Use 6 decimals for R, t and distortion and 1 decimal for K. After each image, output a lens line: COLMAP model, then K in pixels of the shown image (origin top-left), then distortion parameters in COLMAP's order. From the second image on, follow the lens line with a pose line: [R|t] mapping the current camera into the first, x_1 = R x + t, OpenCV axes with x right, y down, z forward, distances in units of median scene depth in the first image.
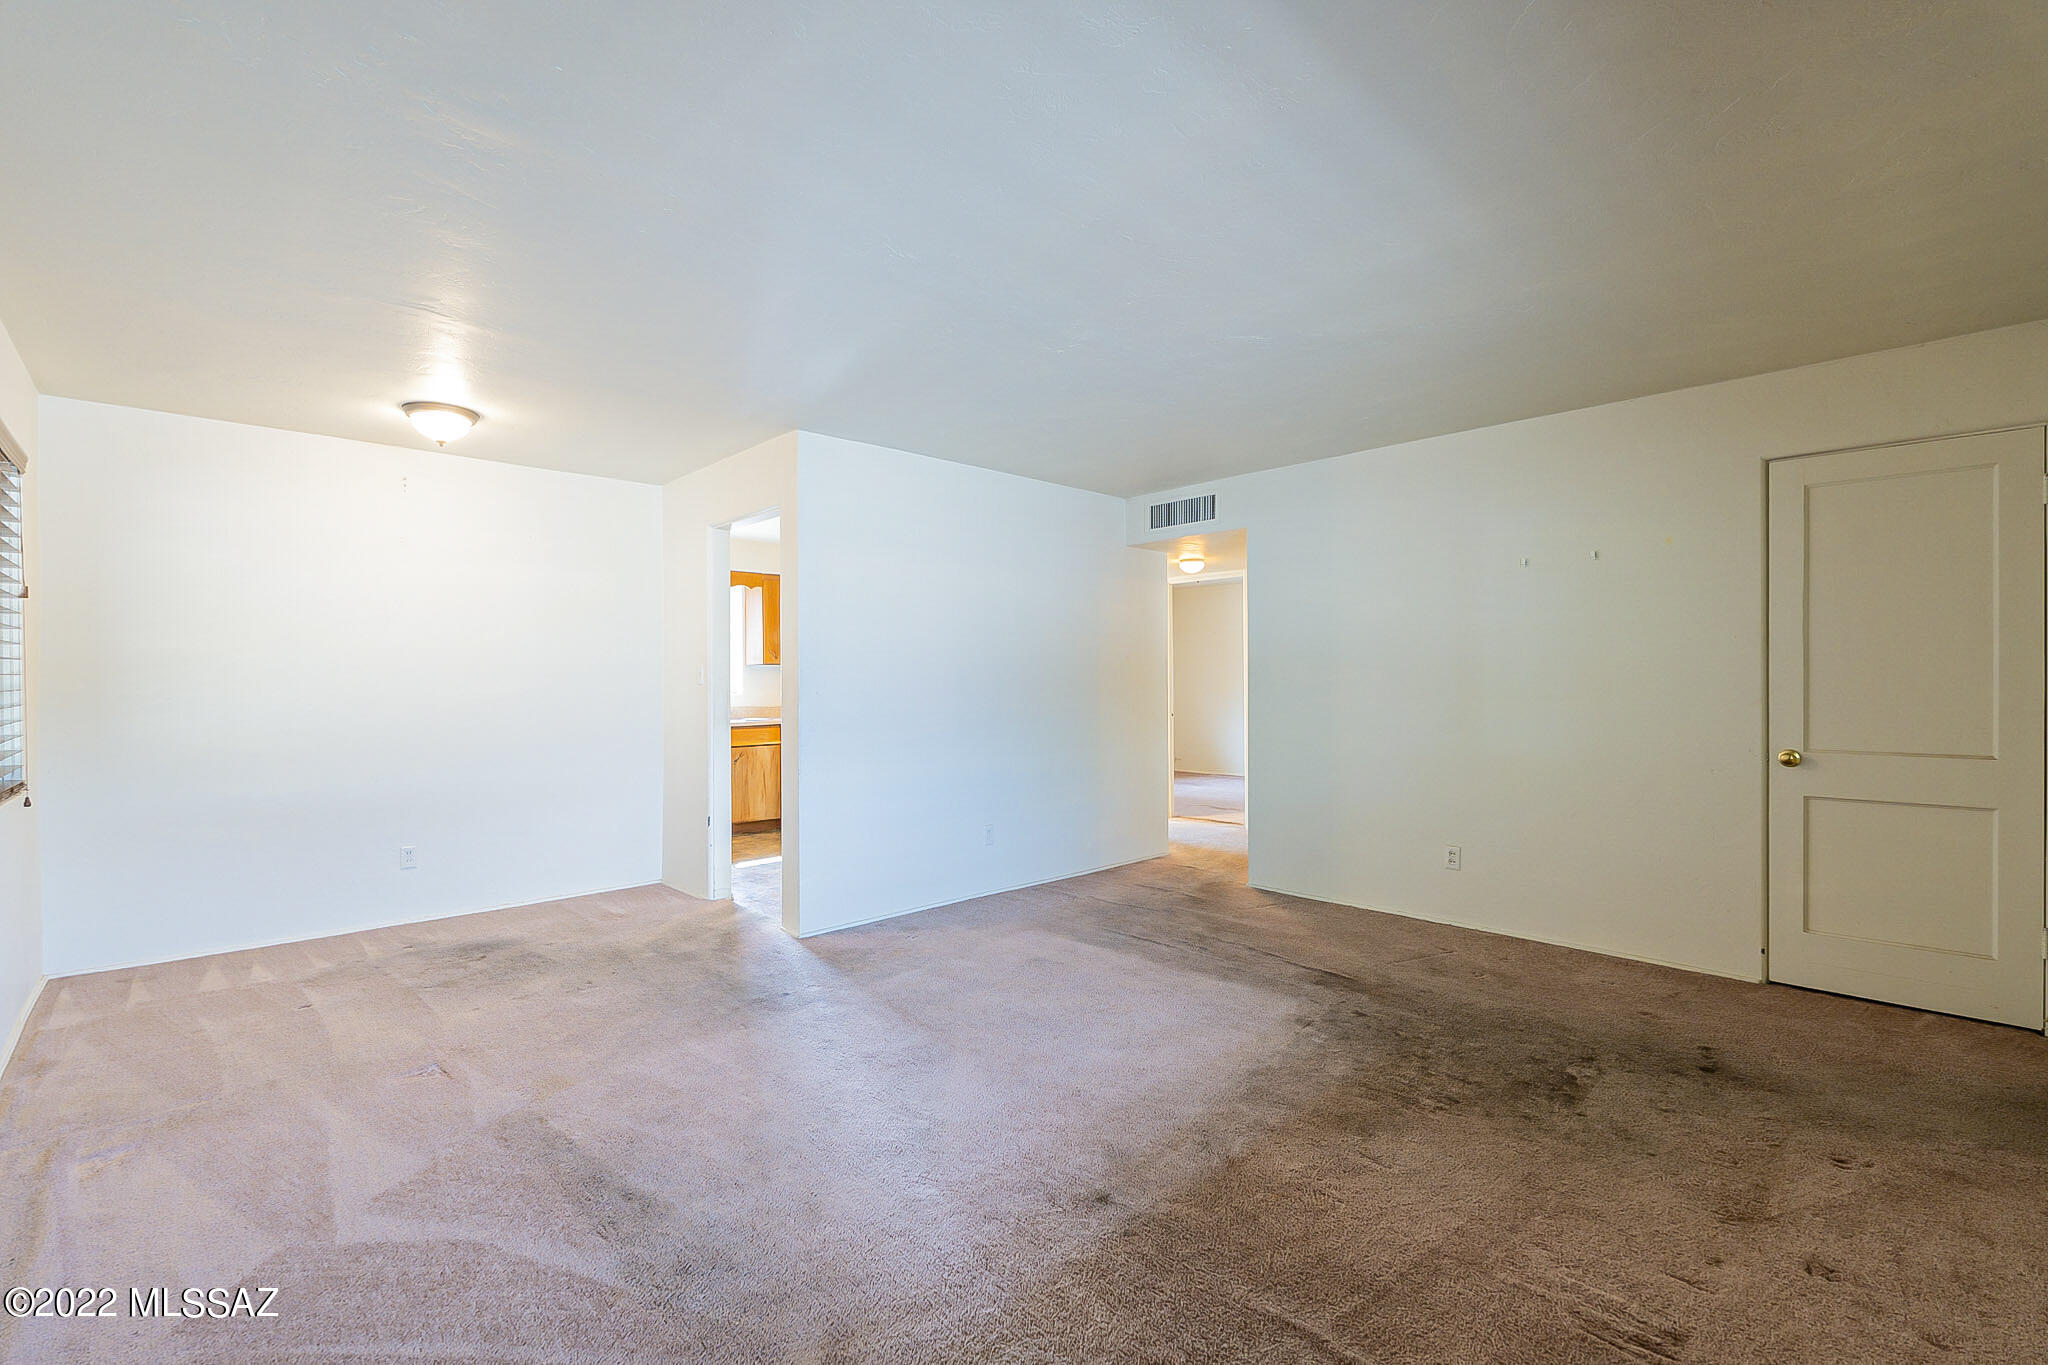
lens RADIAL K [[897.4, 0, 1030.8], [0, 897.4, 691.6], [0, 0, 1]] dist [-0.001440, 0.000052]
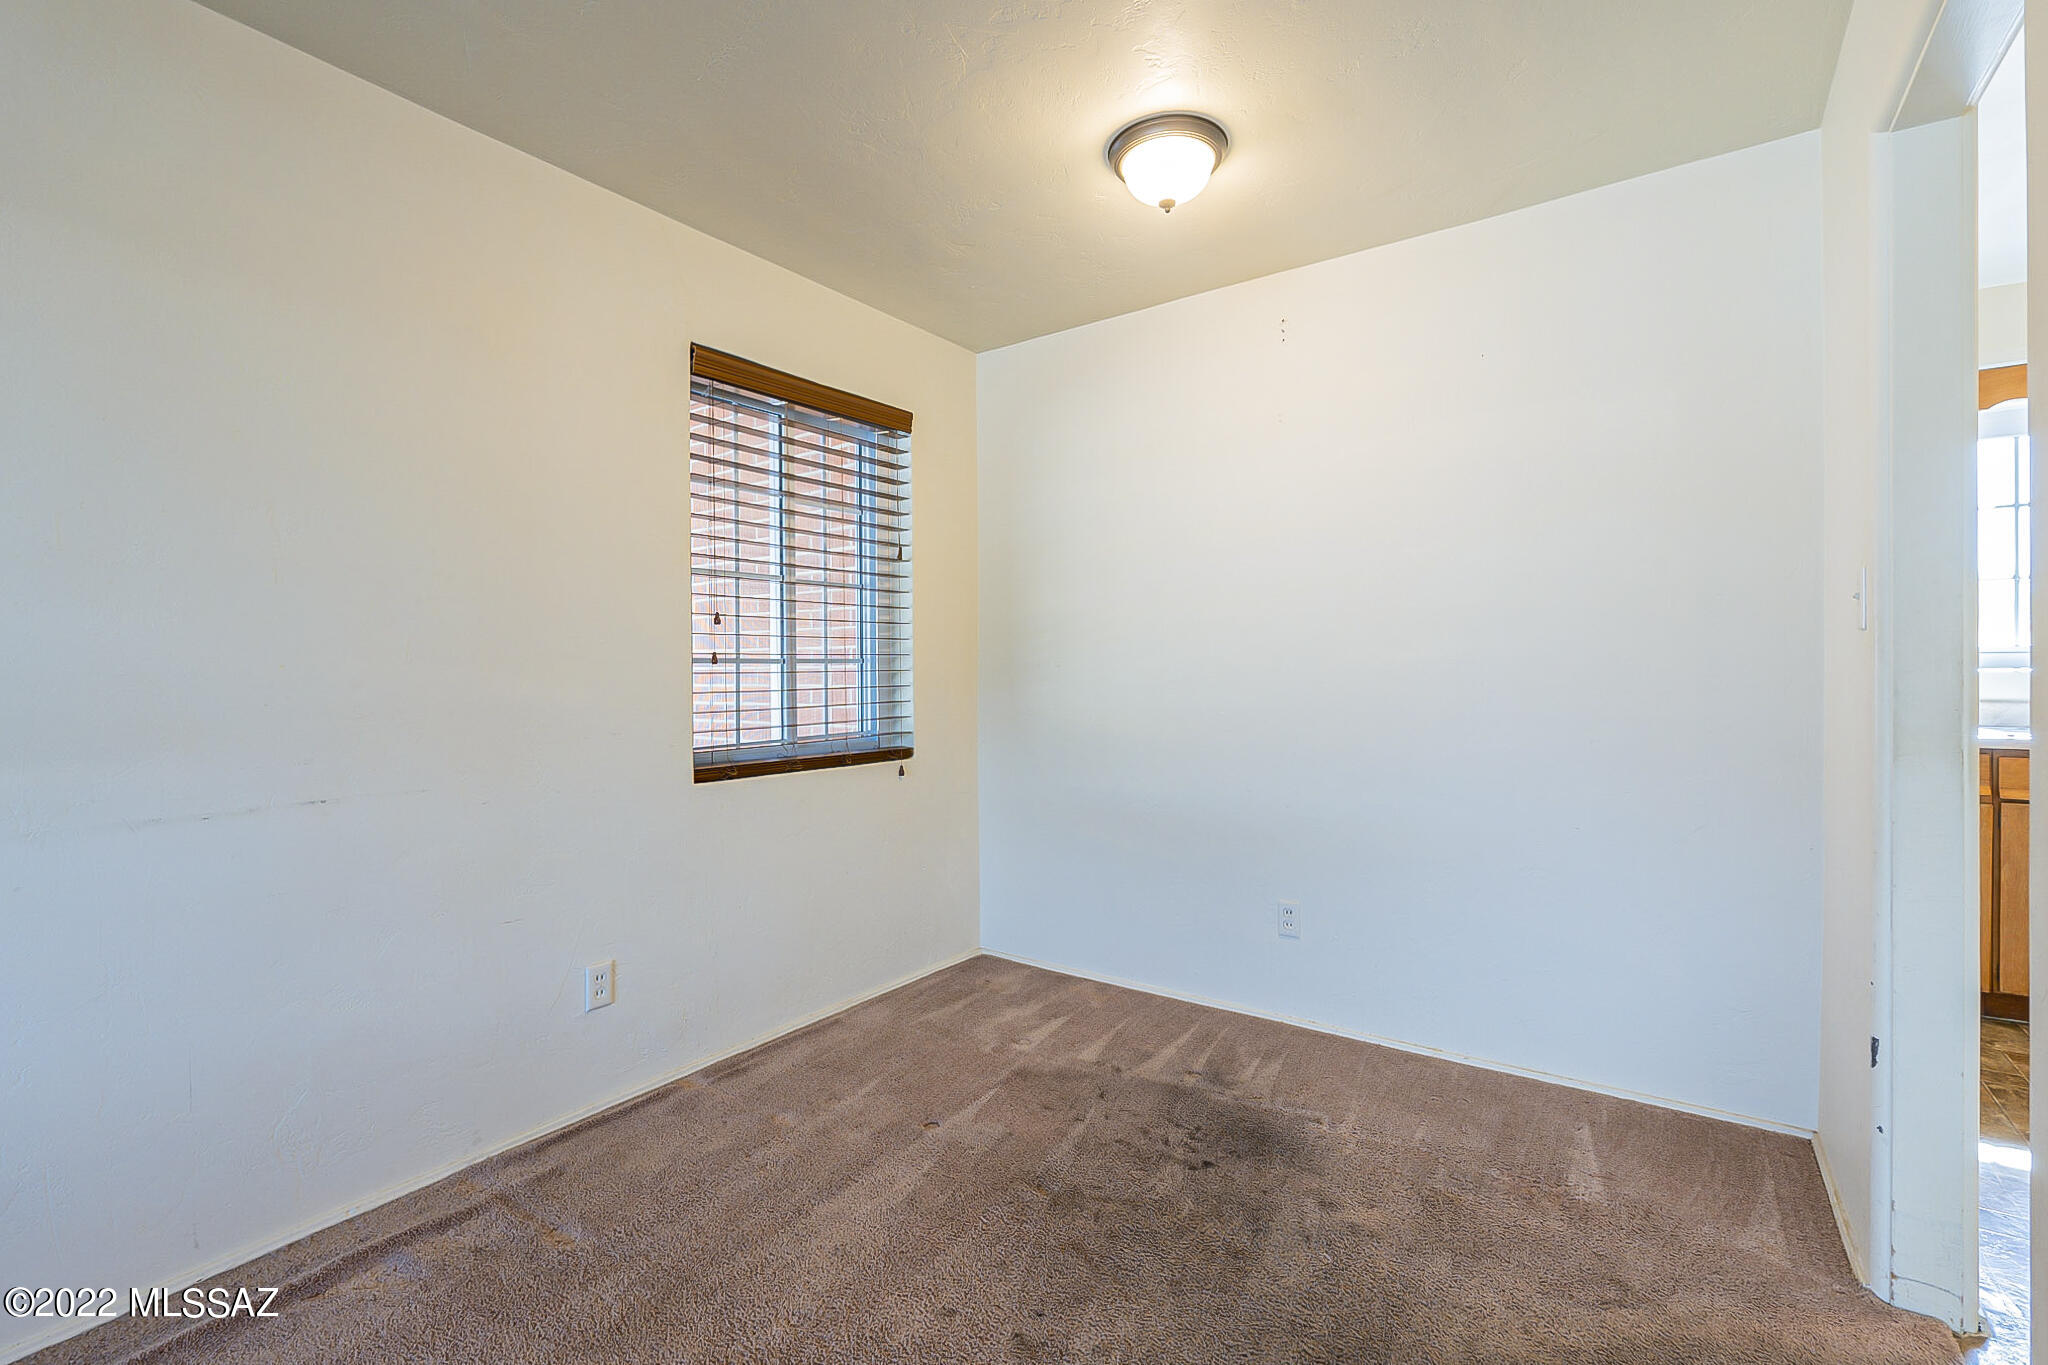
lens RADIAL K [[891.7, 0, 1024.7], [0, 891.7, 668.8], [0, 0, 1]] dist [-0.000783, -0.000073]
pose [[0.183504, -0.000604, -0.983019, -0.126537], [-0.004221, 0.999990, -0.001402, 0.011735], [0.983010, 0.004406, 0.183499, 0.811006]]
